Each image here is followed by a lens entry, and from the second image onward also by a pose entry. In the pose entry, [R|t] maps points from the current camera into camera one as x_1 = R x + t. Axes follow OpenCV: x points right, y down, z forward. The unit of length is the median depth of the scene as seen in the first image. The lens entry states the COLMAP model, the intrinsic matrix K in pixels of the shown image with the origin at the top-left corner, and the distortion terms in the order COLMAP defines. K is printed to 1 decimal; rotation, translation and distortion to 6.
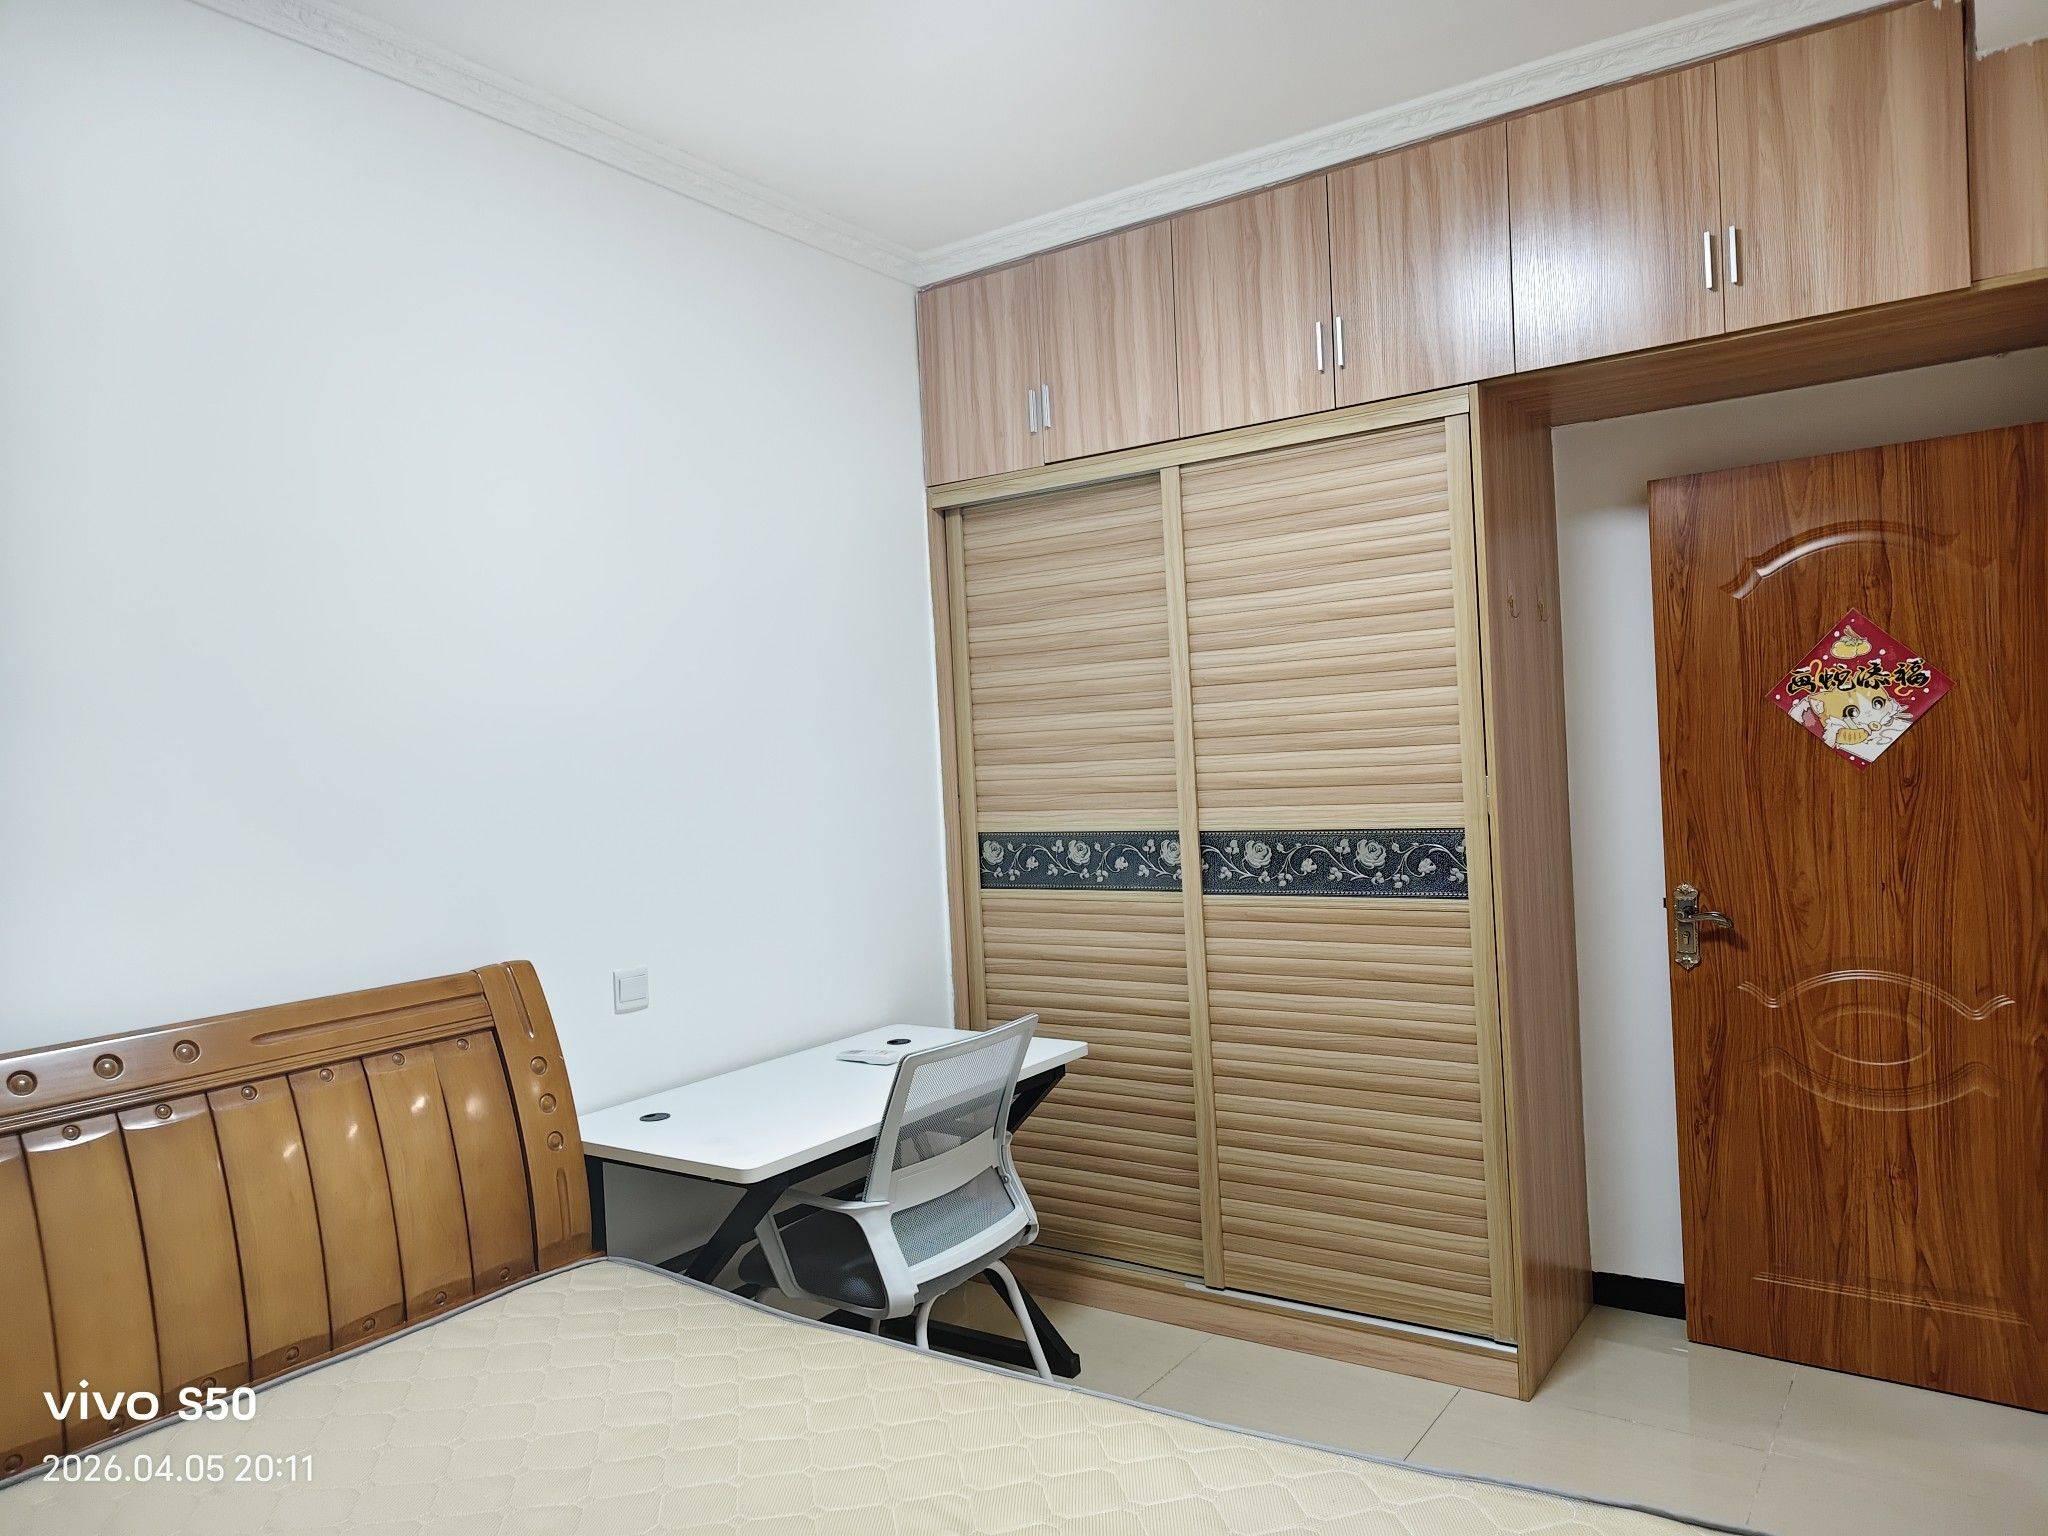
lens RADIAL K [[1417.1, 0, 1024.0], [0, 1417.1, 768.0], [0, 0, 1]] dist [0.004513, 0.001369]
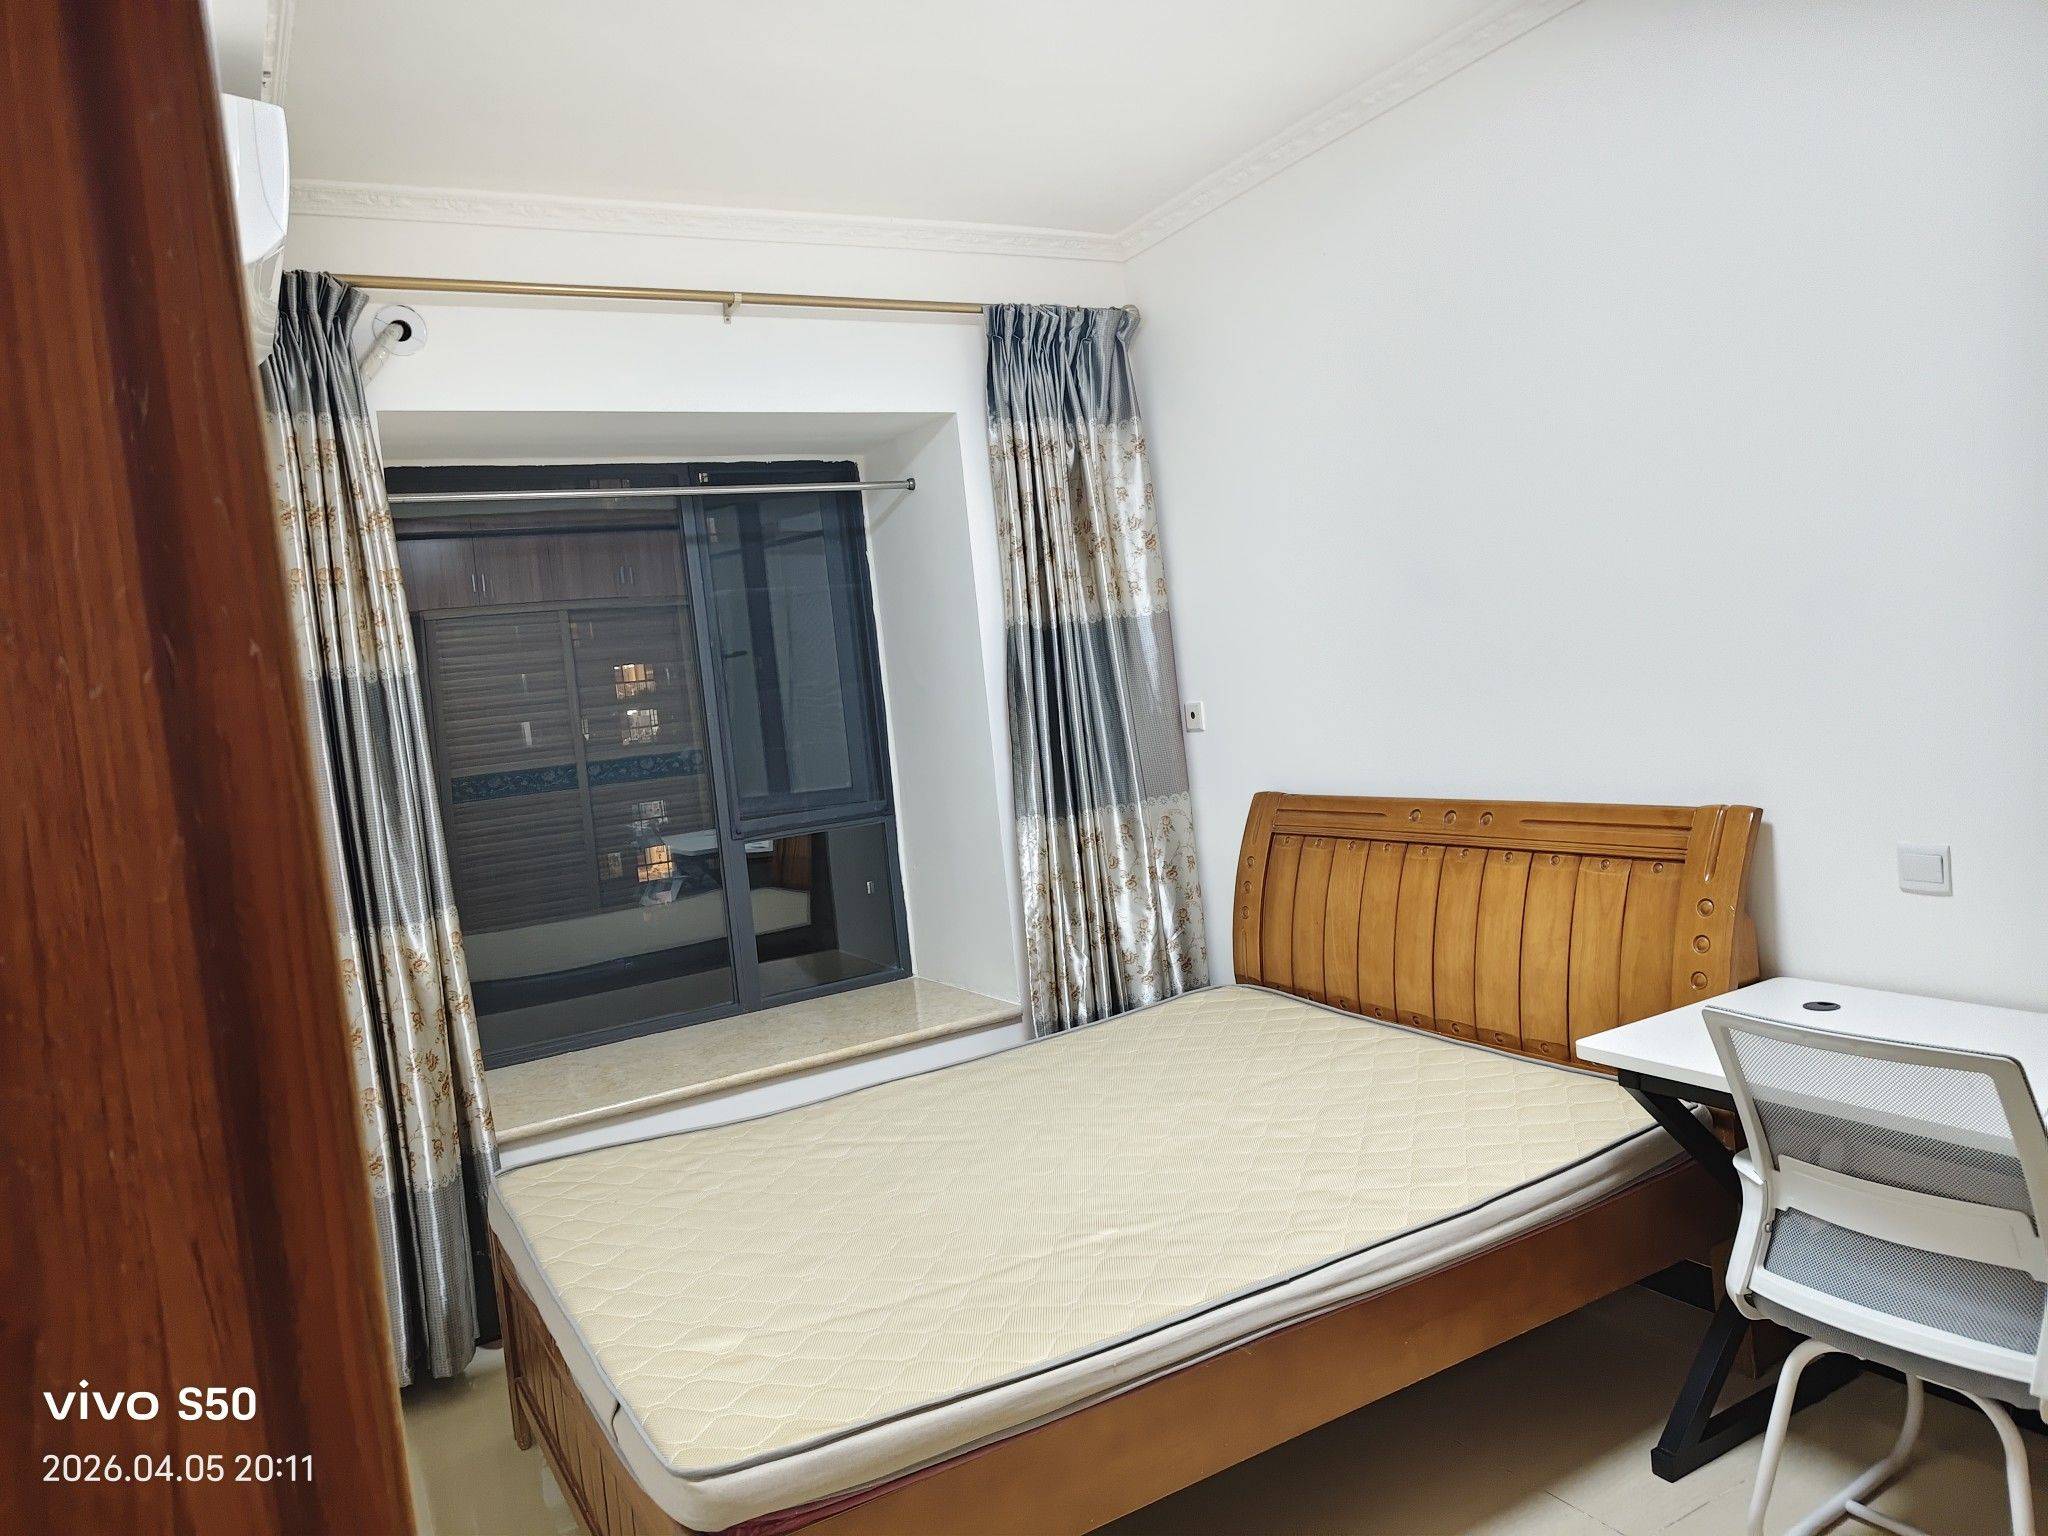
lens RADIAL K [[1417.1, 0, 1024.0], [0, 1417.1, 768.0], [0, 0, 1]] dist [0.004513, 0.001369]
pose [[-0.423099, 0.147810, -0.893946, 0.857560], [0.106637, 0.987871, 0.112870, -0.067252], [0.899787, -0.047572, -0.433729, 1.104990]]
